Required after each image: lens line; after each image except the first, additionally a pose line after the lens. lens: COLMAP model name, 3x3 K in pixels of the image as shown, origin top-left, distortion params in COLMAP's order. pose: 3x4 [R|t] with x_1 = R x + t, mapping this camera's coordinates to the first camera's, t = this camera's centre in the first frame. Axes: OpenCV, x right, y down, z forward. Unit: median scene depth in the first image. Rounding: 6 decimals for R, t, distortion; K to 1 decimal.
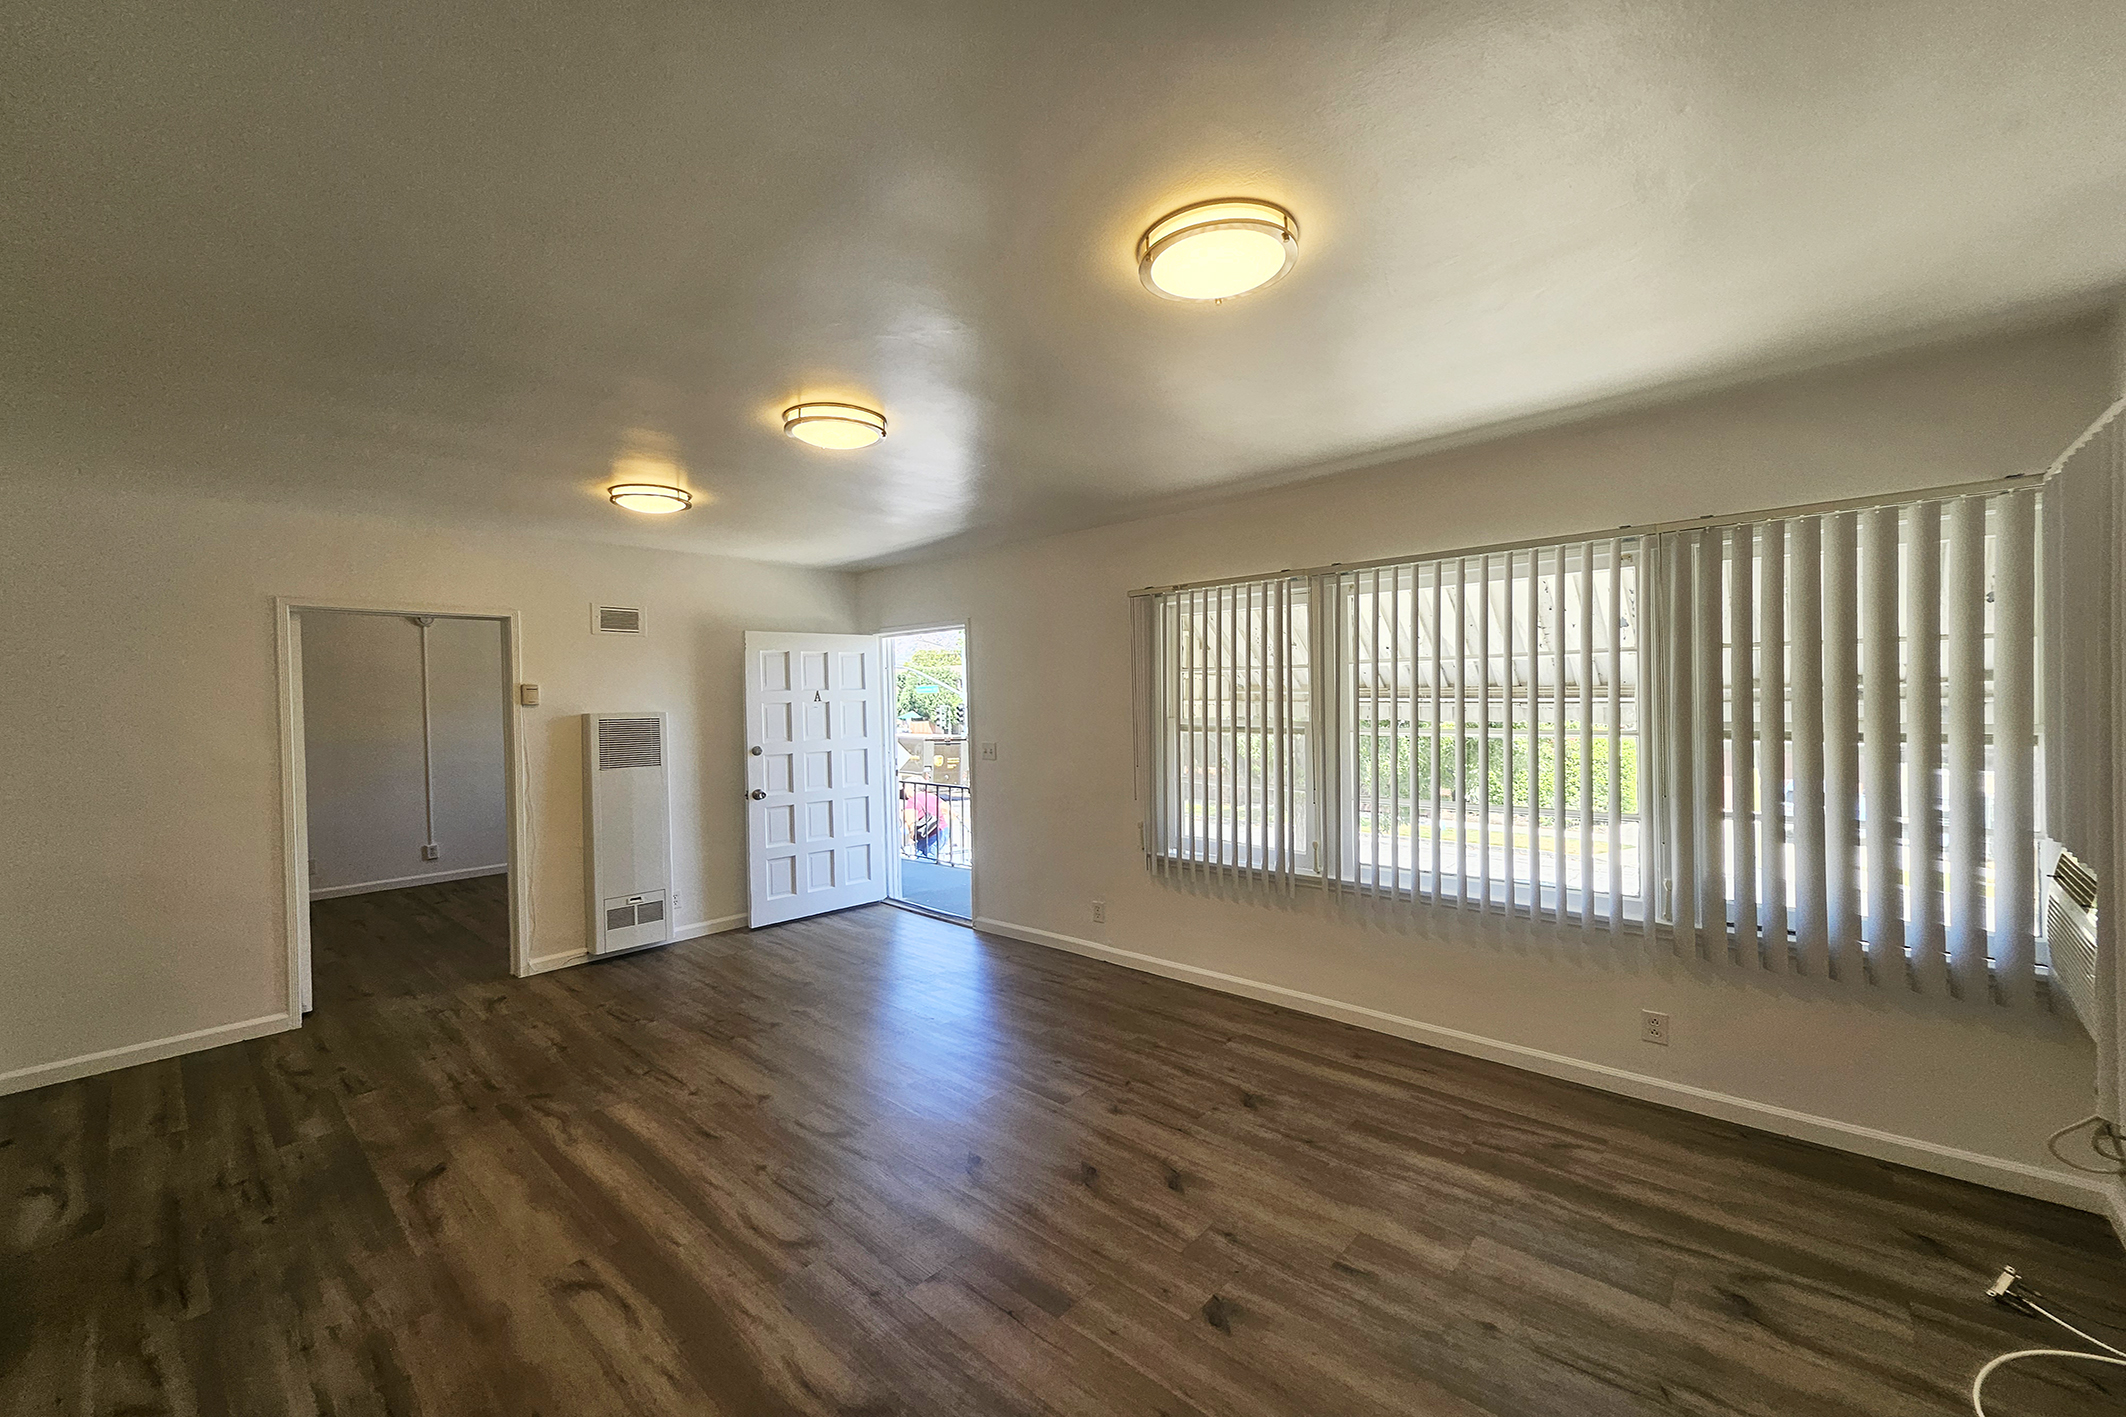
lens RADIAL K [[838.1, 0, 1040.1], [0, 838.1, 702.8], [0, 0, 1]] dist [0.006963, -0.003520]
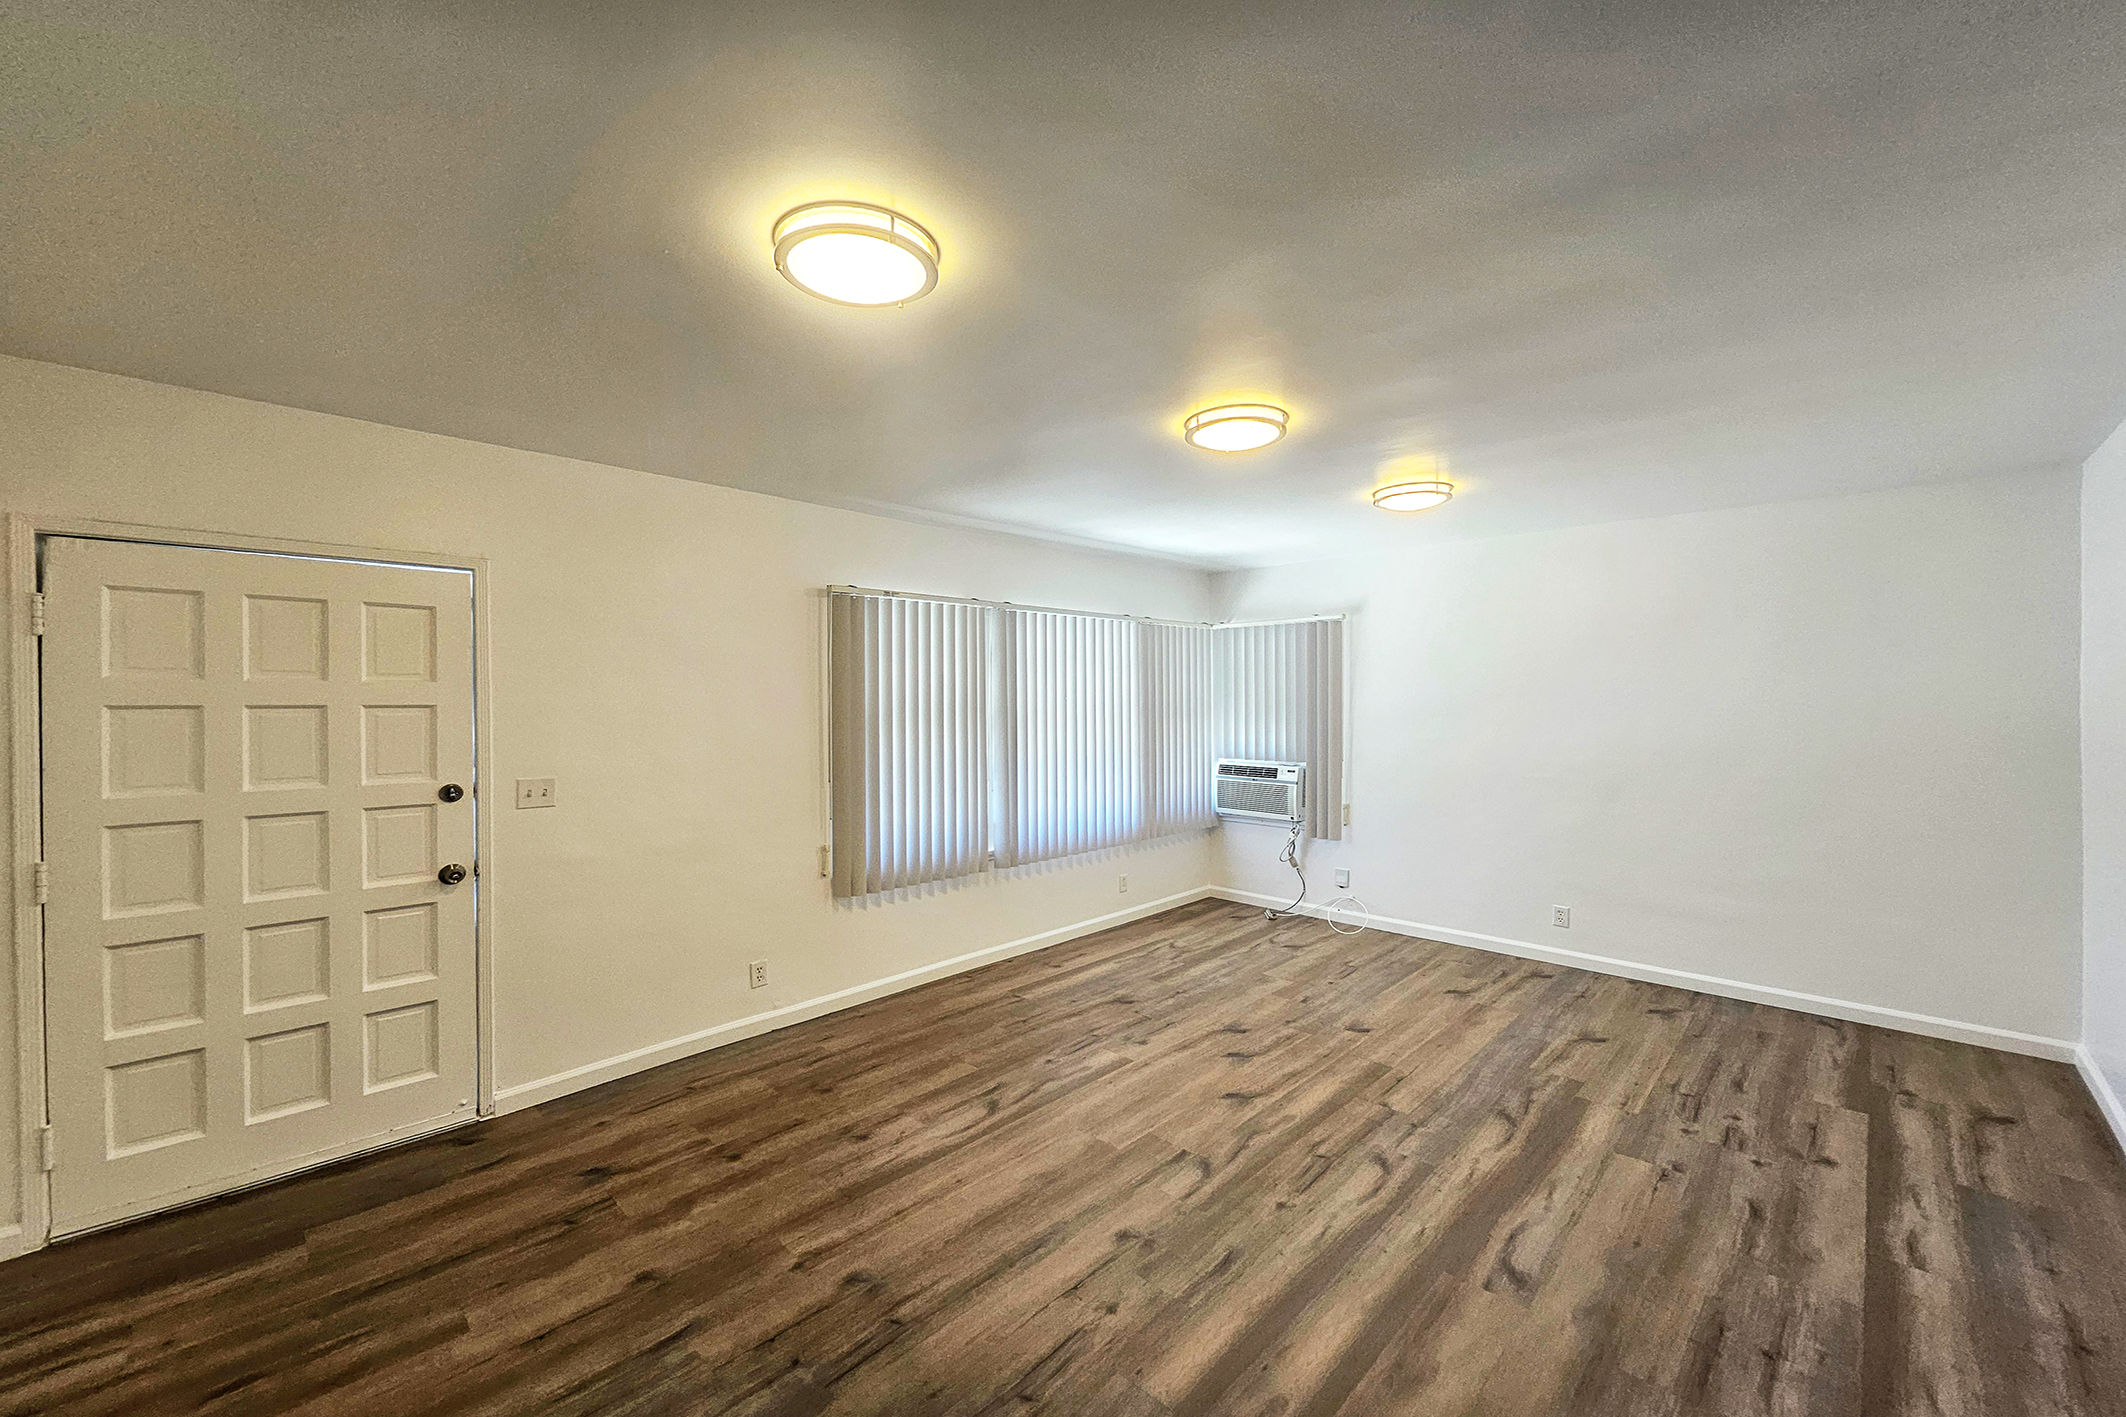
lens RADIAL K [[838.1, 0, 1060.8], [0, 838.1, 701.7], [0, 0, 1]] dist [0.006963, -0.003520]
pose [[0.019063, 0.016240, 0.999686, -1.123443], [0.010363, 0.999811, -0.016439, 0.011758], [-0.999765, 0.010673, 0.018891, 1.080211]]
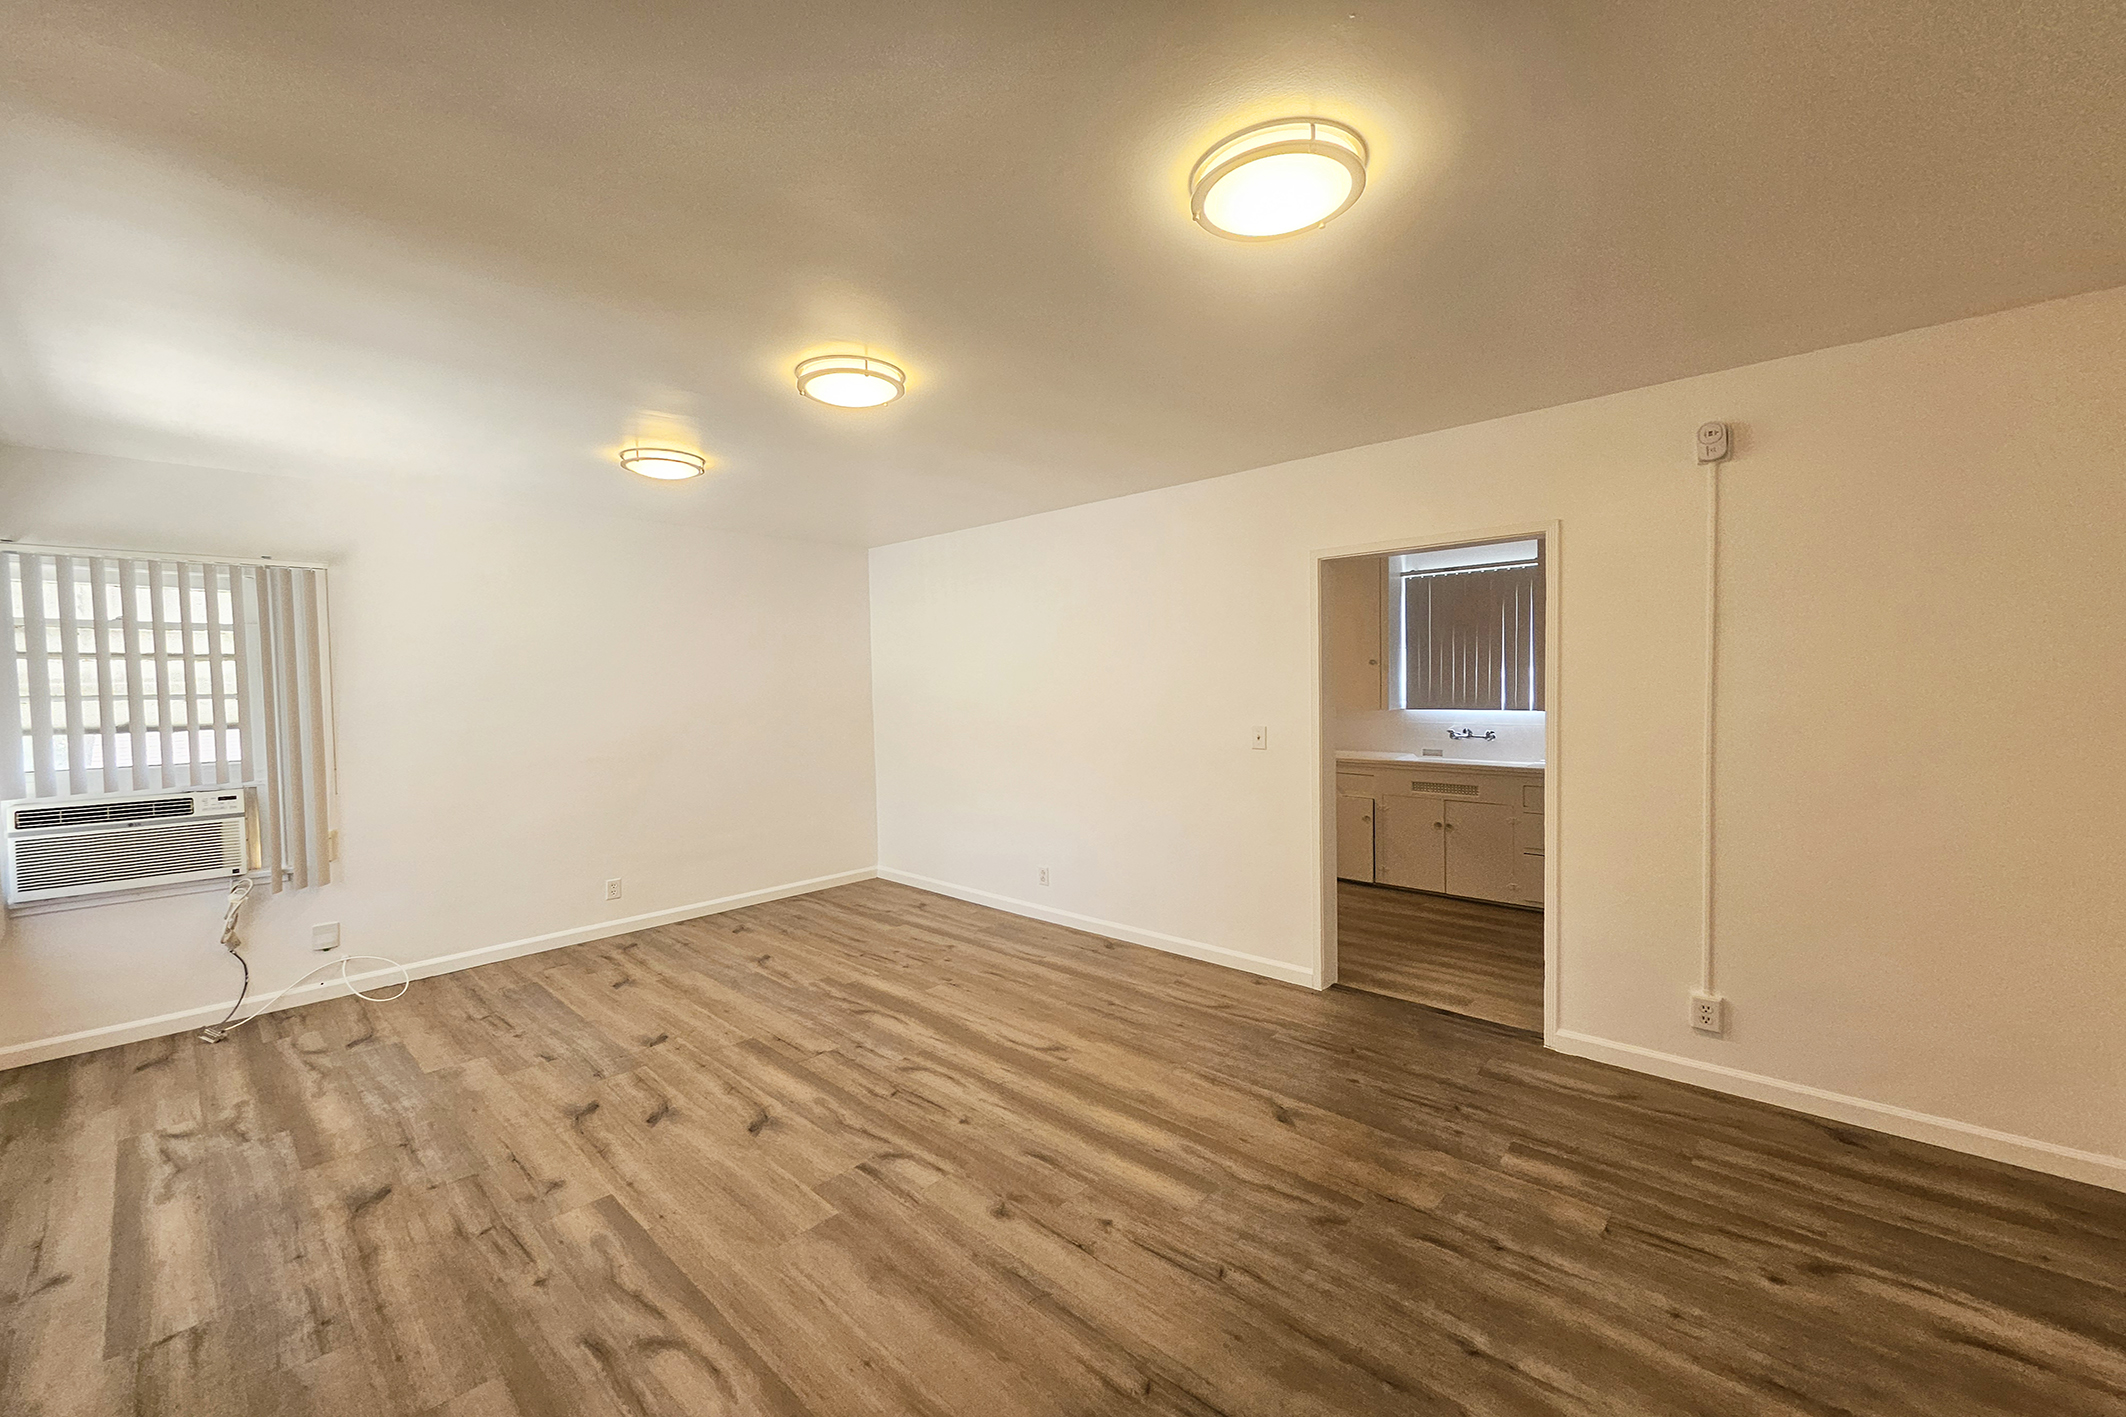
lens RADIAL K [[838.1, 0, 1040.0], [0, 838.1, 720.2], [0, 0, 1]] dist [0.006963, -0.003520]
pose [[-0.999233, 0.037569, 0.011009, -0.402876], [0.038146, 0.997588, 0.057988, 0.006525], [-0.008804, 0.058363, -0.998257, 1.768193]]
